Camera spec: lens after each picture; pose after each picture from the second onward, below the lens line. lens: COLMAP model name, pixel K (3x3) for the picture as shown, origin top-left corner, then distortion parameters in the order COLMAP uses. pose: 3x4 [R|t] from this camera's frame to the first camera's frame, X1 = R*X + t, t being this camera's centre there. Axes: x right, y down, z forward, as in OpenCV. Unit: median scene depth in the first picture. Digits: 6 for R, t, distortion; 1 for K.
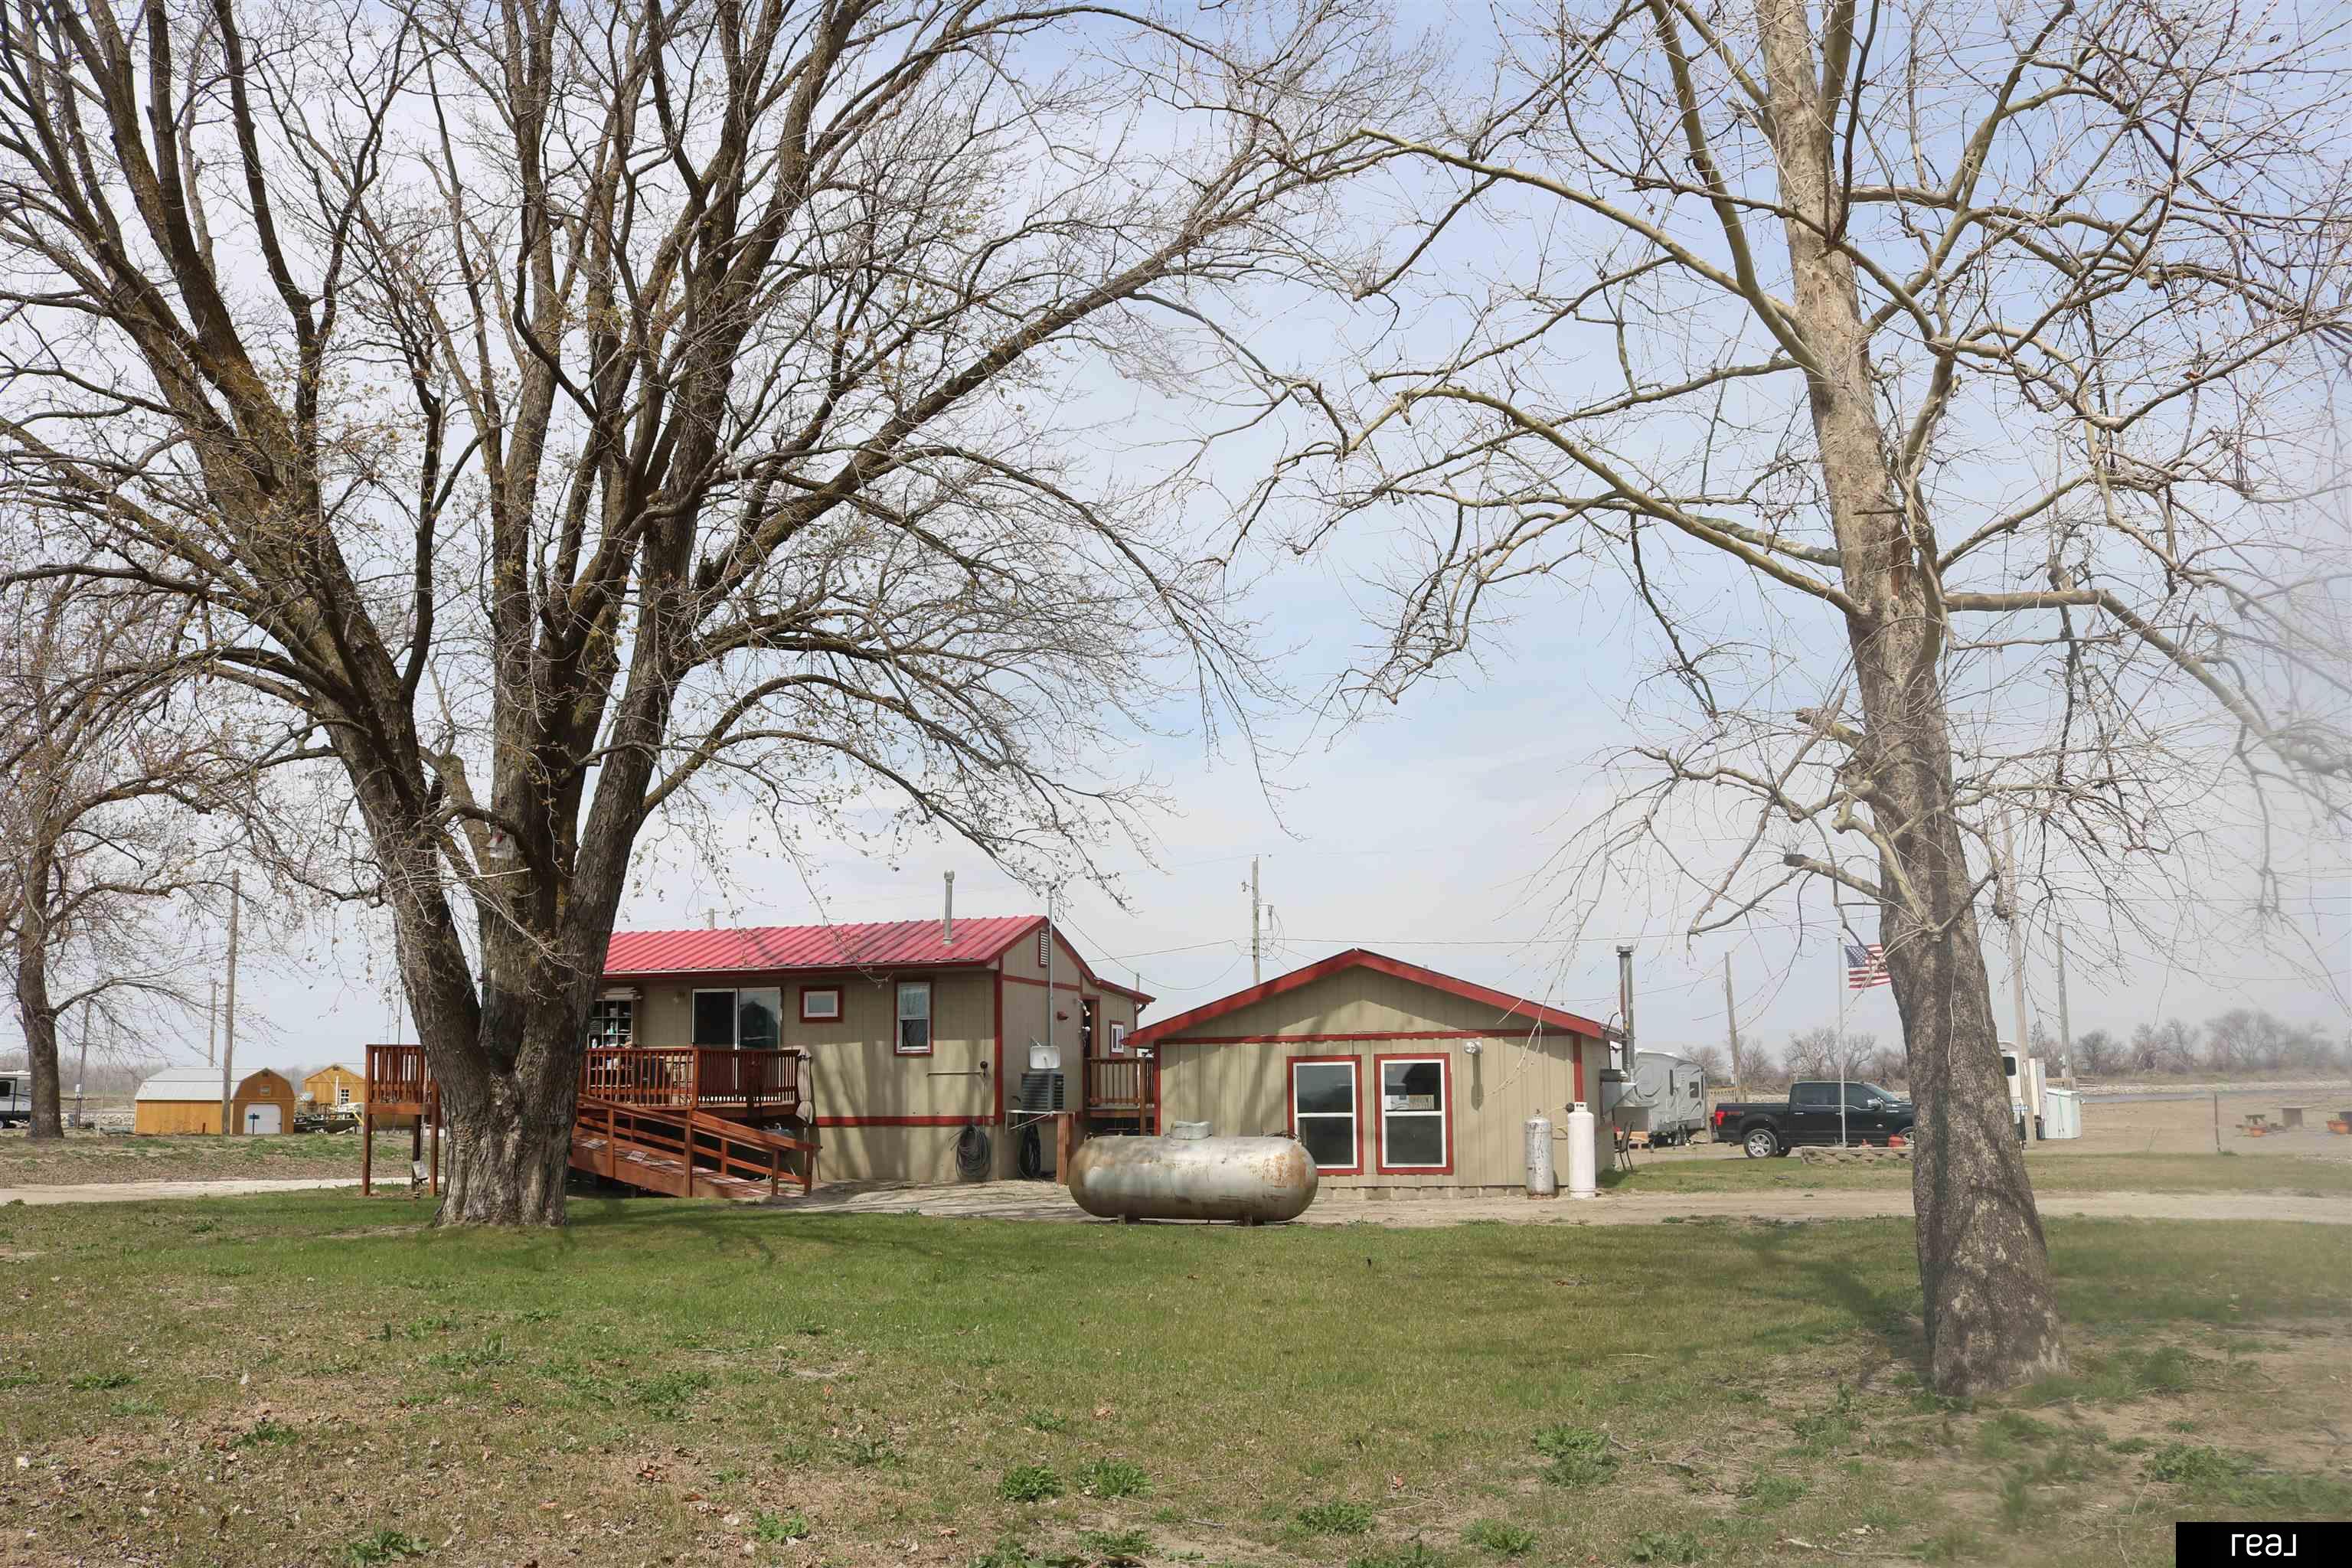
lens RADIAL K [[1945.0, 0, 1184.5], [0, 1945.0, 772.0], [0, 0, 1]] dist [-0.157257, 0.128939]
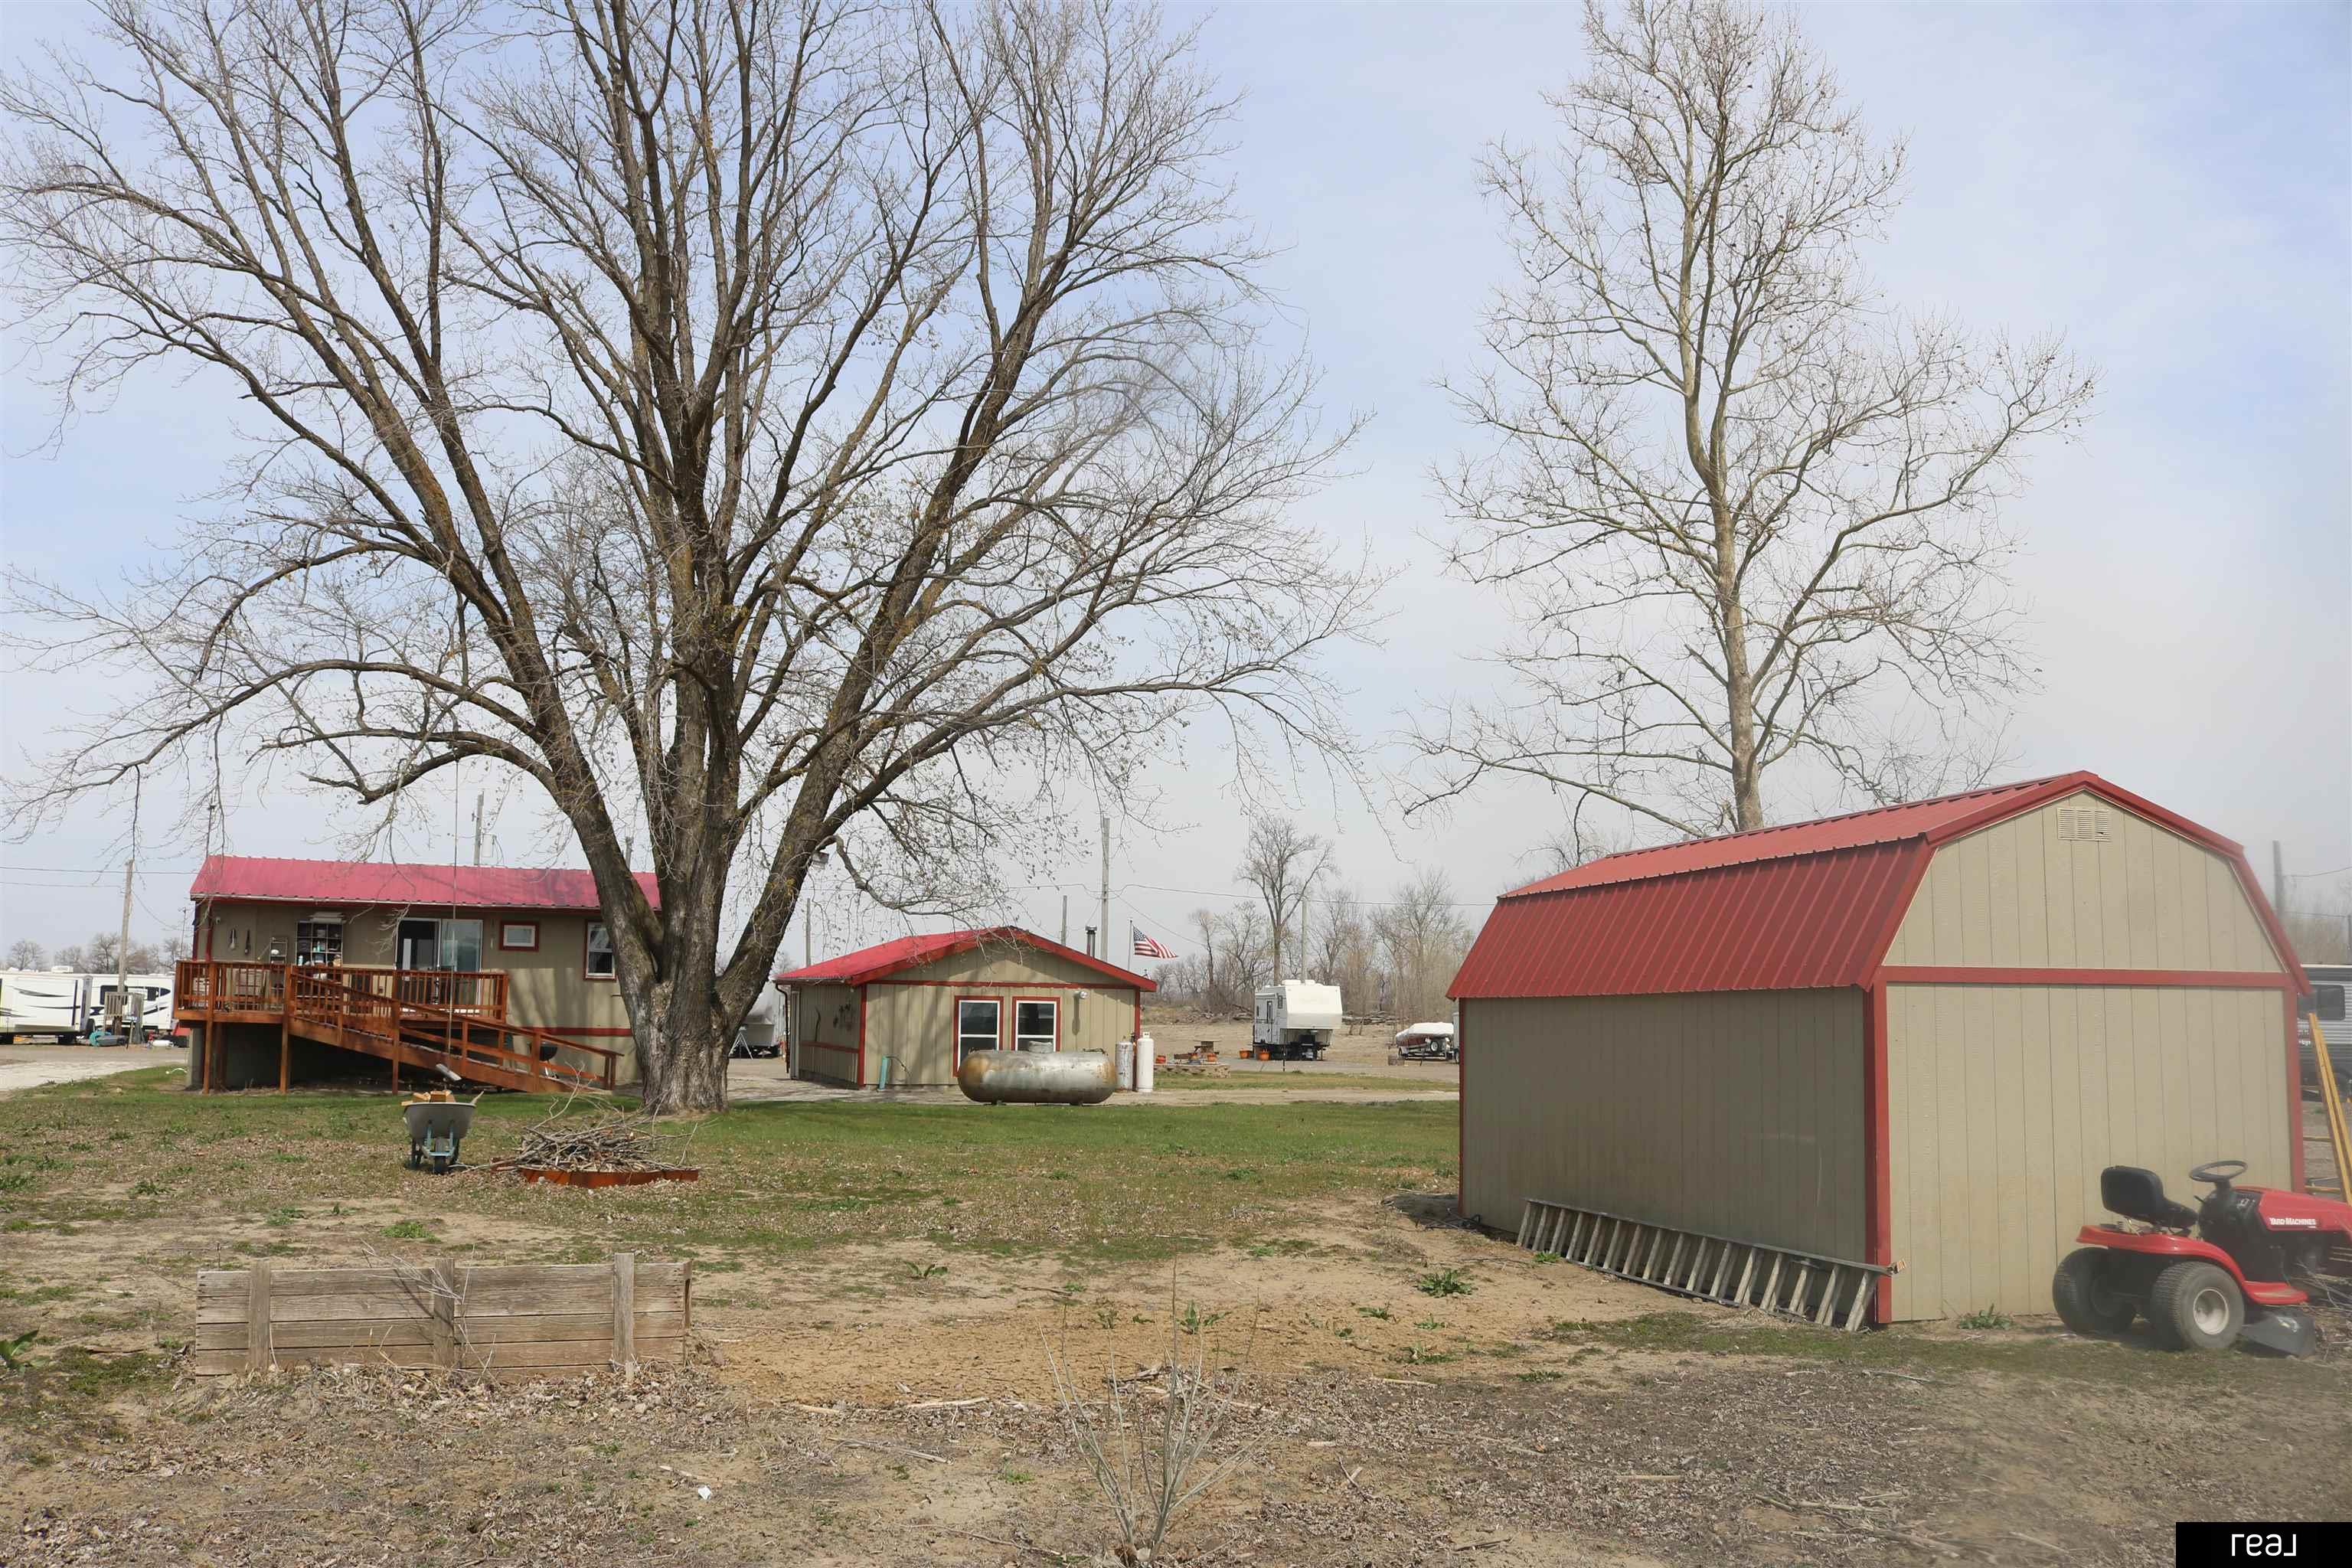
lens RADIAL K [[1945.0, 0, 1167.9], [0, 1945.0, 781.5], [0, 0, 1]] dist [-0.157257, 0.128939]
pose [[0.798704, 0.091227, 0.594768, -0.696007], [-0.121996, 0.992463, 0.011600, -0.050493], [-0.589227, -0.081825, 0.803814, -0.260558]]
